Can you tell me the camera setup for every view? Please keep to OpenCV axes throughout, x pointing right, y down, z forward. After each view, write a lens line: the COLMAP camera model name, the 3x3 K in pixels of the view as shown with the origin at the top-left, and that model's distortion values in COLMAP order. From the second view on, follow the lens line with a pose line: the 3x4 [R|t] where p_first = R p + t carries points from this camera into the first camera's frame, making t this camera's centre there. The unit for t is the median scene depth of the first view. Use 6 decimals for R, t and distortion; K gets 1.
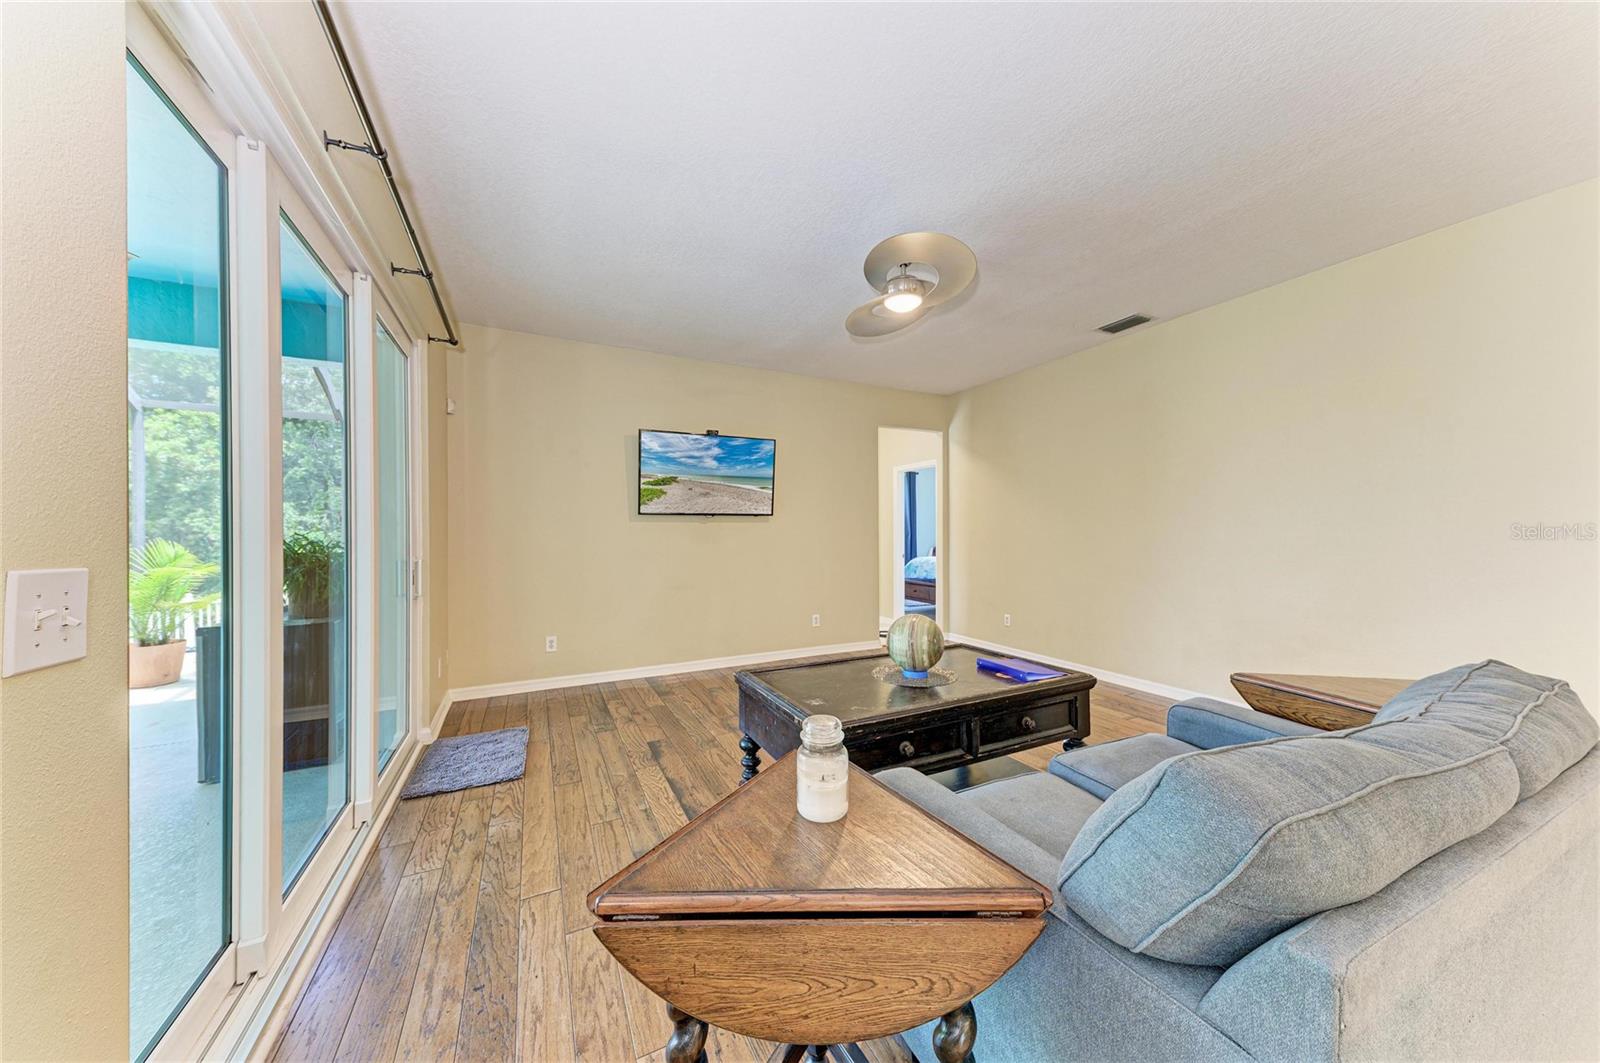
lens RADIAL K [[538.5, 0, 801.5], [0, 538.5, 537.8], [0, 0, 1]] dist [0.014364, -0.000365]
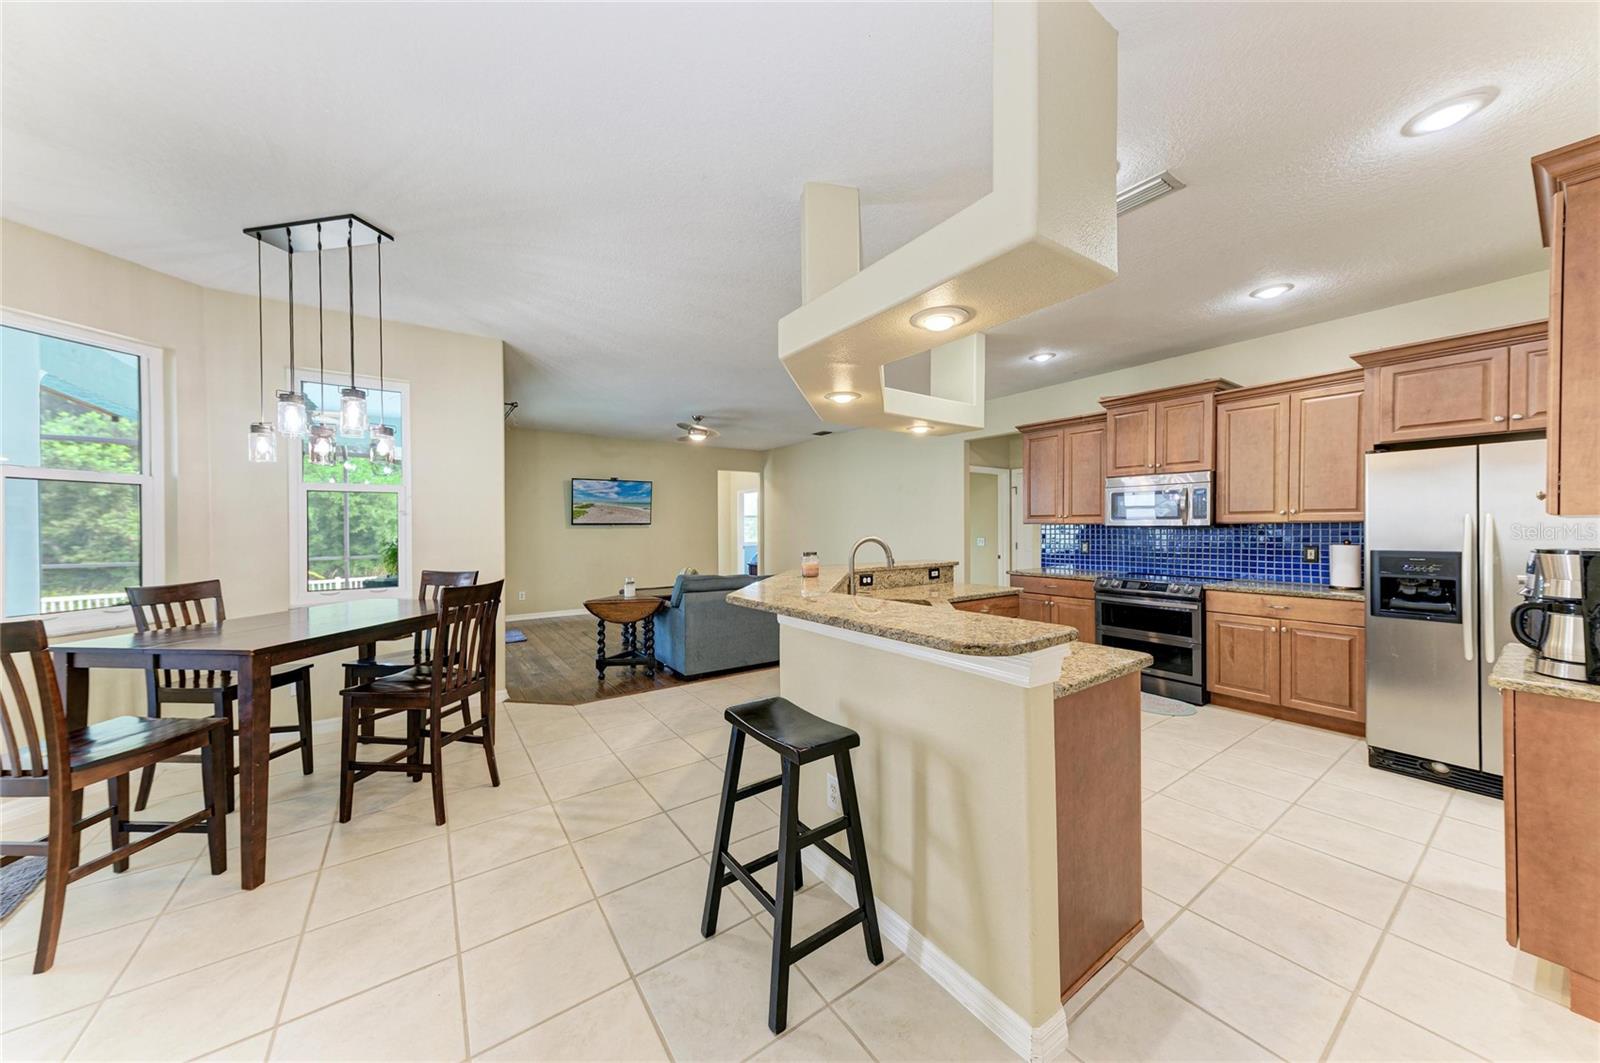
lens RADIAL K [[538.5, 0, 810.4], [0, 538.5, 529.6], [0, 0, 1]] dist [0.014364, -0.000365]
pose [[0.985951, -0.004757, 0.166968, 0.179114], [0.005380, 0.999980, -0.003281, -0.016448], [-0.166949, 0.004133, 0.985957, -0.887238]]
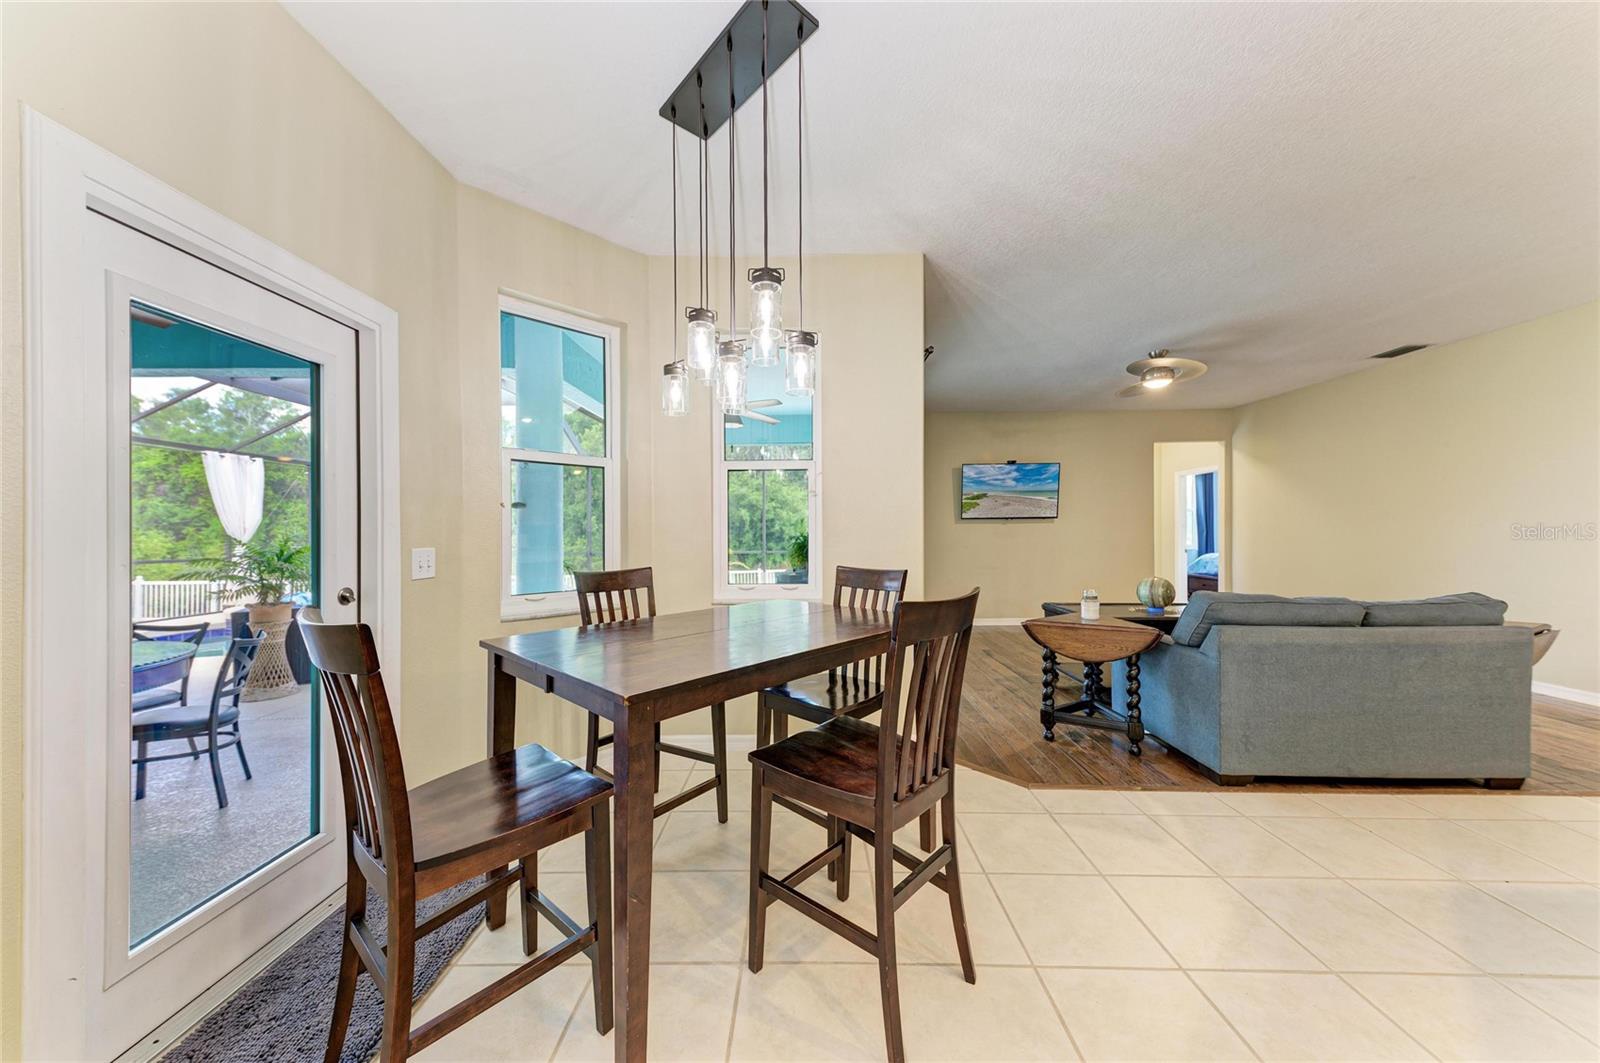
lens RADIAL K [[538.5, 0, 791.5], [0, 538.5, 541.3], [0, 0, 1]] dist [0.014364, -0.000365]
pose [[0.881939, 0.005018, -0.471337, -0.002970], [-0.000148, 0.999946, 0.010368, 0.003674], [0.471363, -0.009074, 0.881892, -0.570896]]
